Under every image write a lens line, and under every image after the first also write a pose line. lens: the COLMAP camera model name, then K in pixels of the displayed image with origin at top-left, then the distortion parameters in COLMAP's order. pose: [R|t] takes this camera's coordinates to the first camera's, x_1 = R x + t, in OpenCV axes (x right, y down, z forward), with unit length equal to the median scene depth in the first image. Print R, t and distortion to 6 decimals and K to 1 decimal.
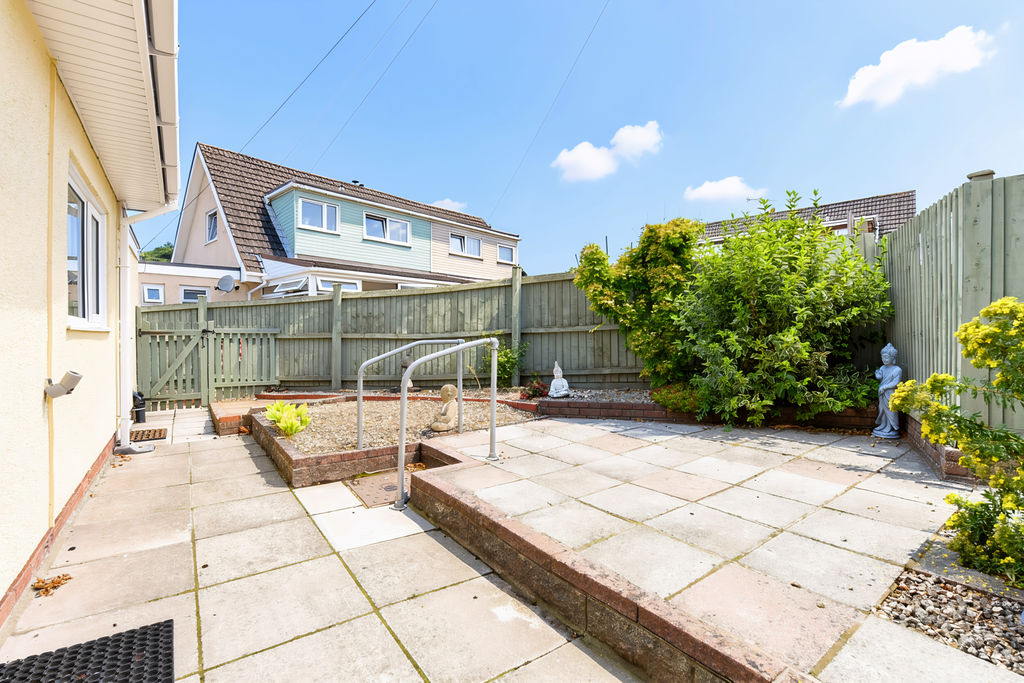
lens RADIAL K [[469.8, 0, 512.0], [0, 469.8, 341.5], [0, 0, 1]] dist [0.001017, 0.000197]
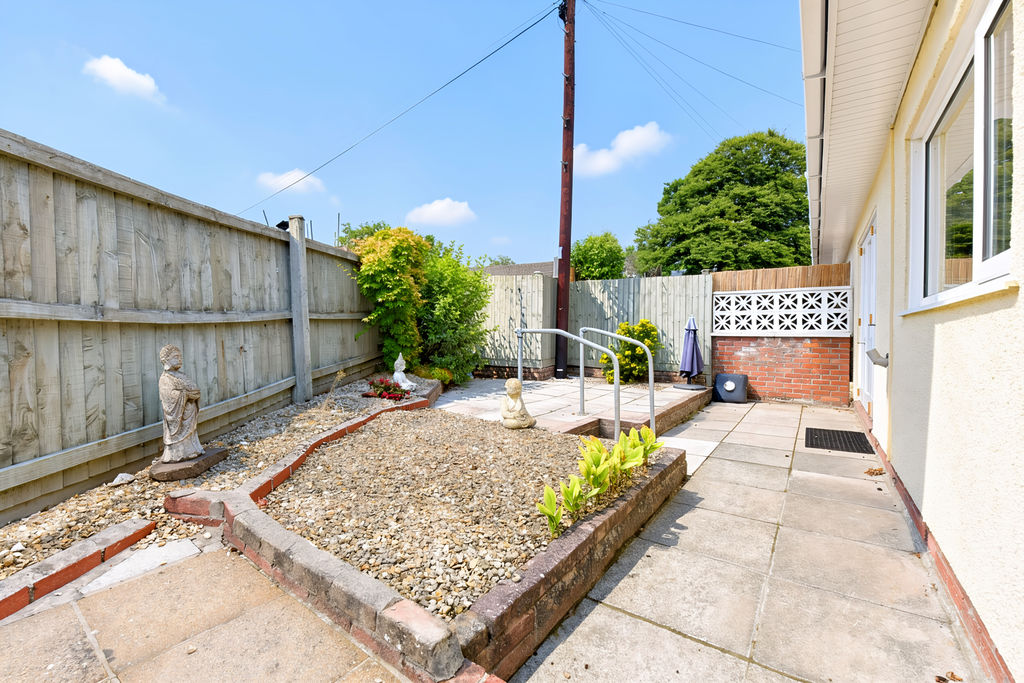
lens RADIAL K [[419.4, 0, 512.0], [0, 419.4, 341.5], [0, 0, 1]] dist [-0.015128, 0.000025]
pose [[-0.321145, -0.015486, 0.946904, -1.560967], [0.000326, 0.999864, 0.016462, 0.012373], [-0.947030, 0.005596, -0.321096, 2.155468]]
